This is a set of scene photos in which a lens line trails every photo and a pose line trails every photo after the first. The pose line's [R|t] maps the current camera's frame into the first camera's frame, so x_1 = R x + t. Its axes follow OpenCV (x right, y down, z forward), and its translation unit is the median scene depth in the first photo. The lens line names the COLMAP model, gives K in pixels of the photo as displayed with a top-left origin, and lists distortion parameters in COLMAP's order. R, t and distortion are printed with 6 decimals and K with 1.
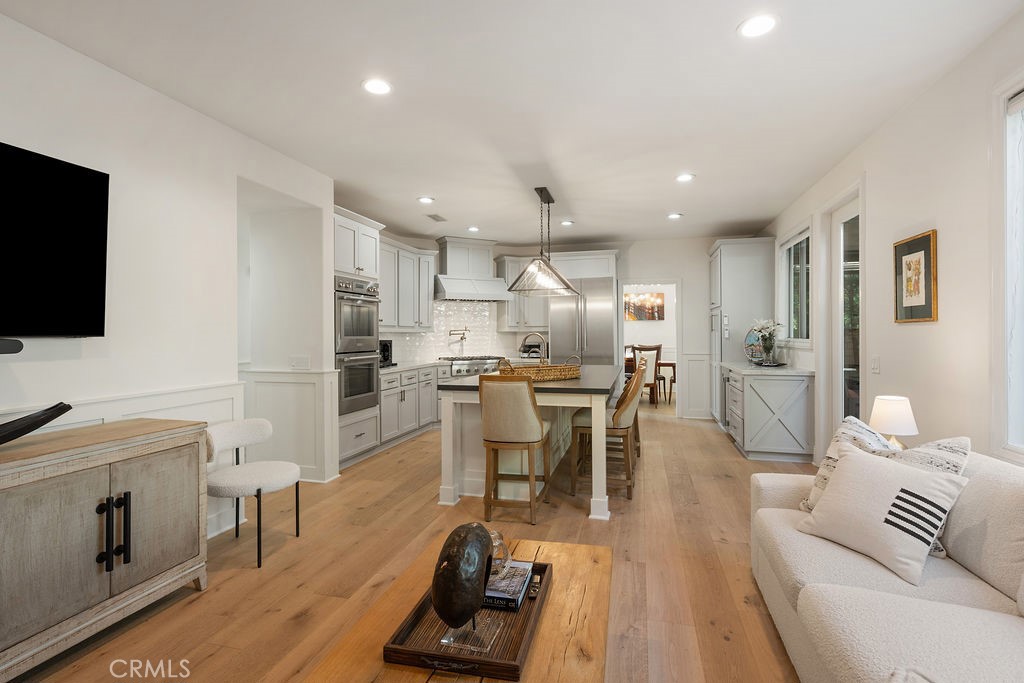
lens RADIAL K [[486.3, 0, 511.5], [0, 486.3, 335.1], [0, 0, 1]] dist [0.001040, 0.000364]
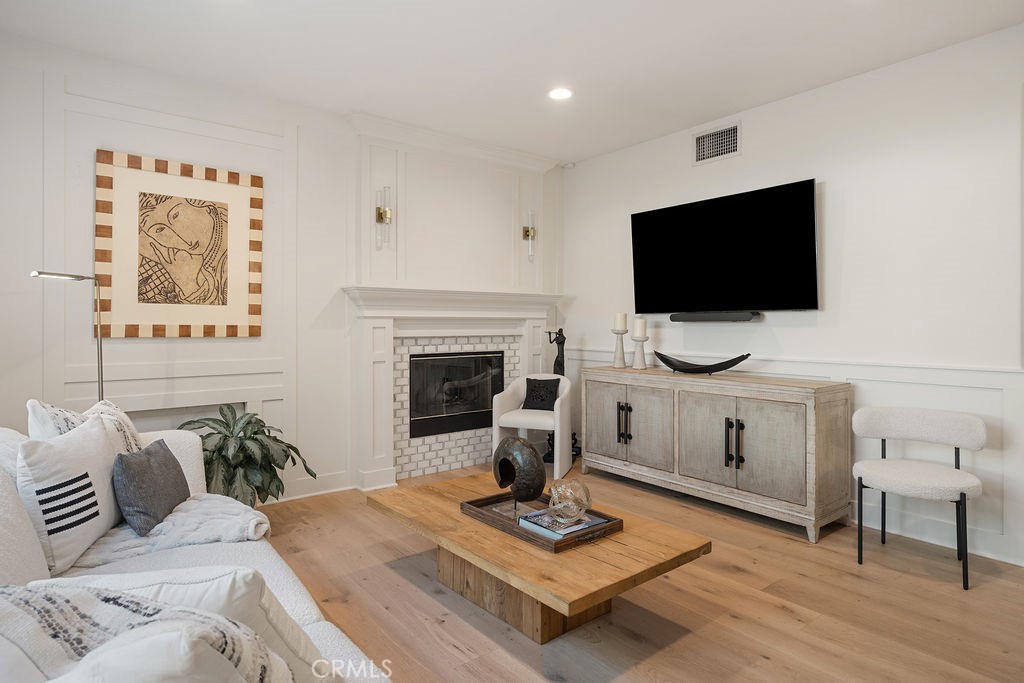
lens RADIAL K [[566.6, 0, 509.1], [0, 566.6, 321.7], [0, 0, 1]] dist [0.003745, 0.002130]
pose [[-0.595947, 0.005058, -0.803007, 0.369895], [0.002190, 0.999987, 0.004674, 0.011241], [0.803020, 0.001027, -0.595951, 0.572468]]
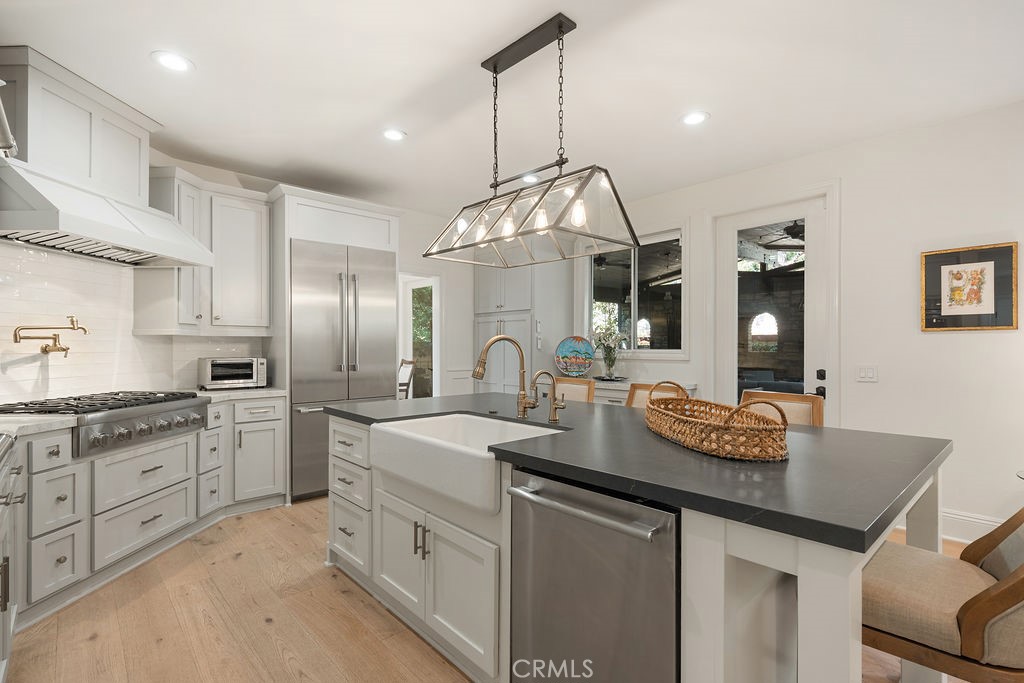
lens RADIAL K [[484.1, 0, 512.0], [0, 484.1, 346.5], [0, 0, 1]] dist [0.003338, 0.000521]
pose [[0.542117, 0.006652, 0.840276, -0.316701], [-0.001454, 0.999975, -0.006978, 0.008843], [-0.840301, 0.002561, 0.542113, 0.712999]]
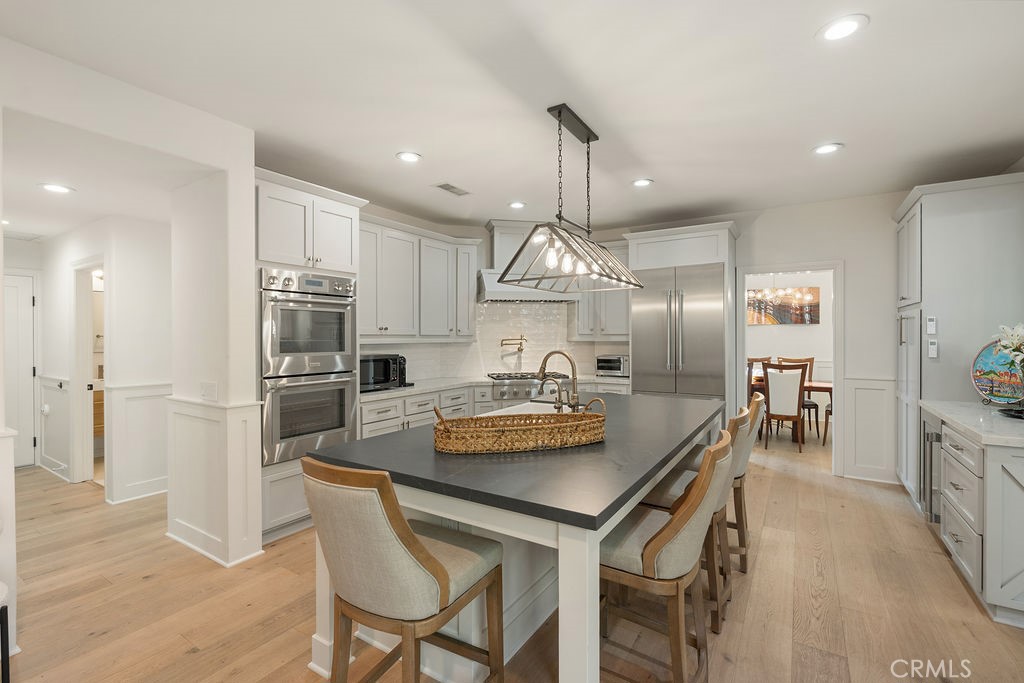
lens RADIAL K [[457.2, 0, 510.4], [0, 457.2, 340.5], [0, 0, 1]] dist [-0.001982, -0.000036]
pose [[0.953329, 0.006251, -0.301869, 0.157190], [-0.003657, 0.999951, 0.009158, -0.021112], [0.301911, -0.007626, 0.953306, 0.406363]]
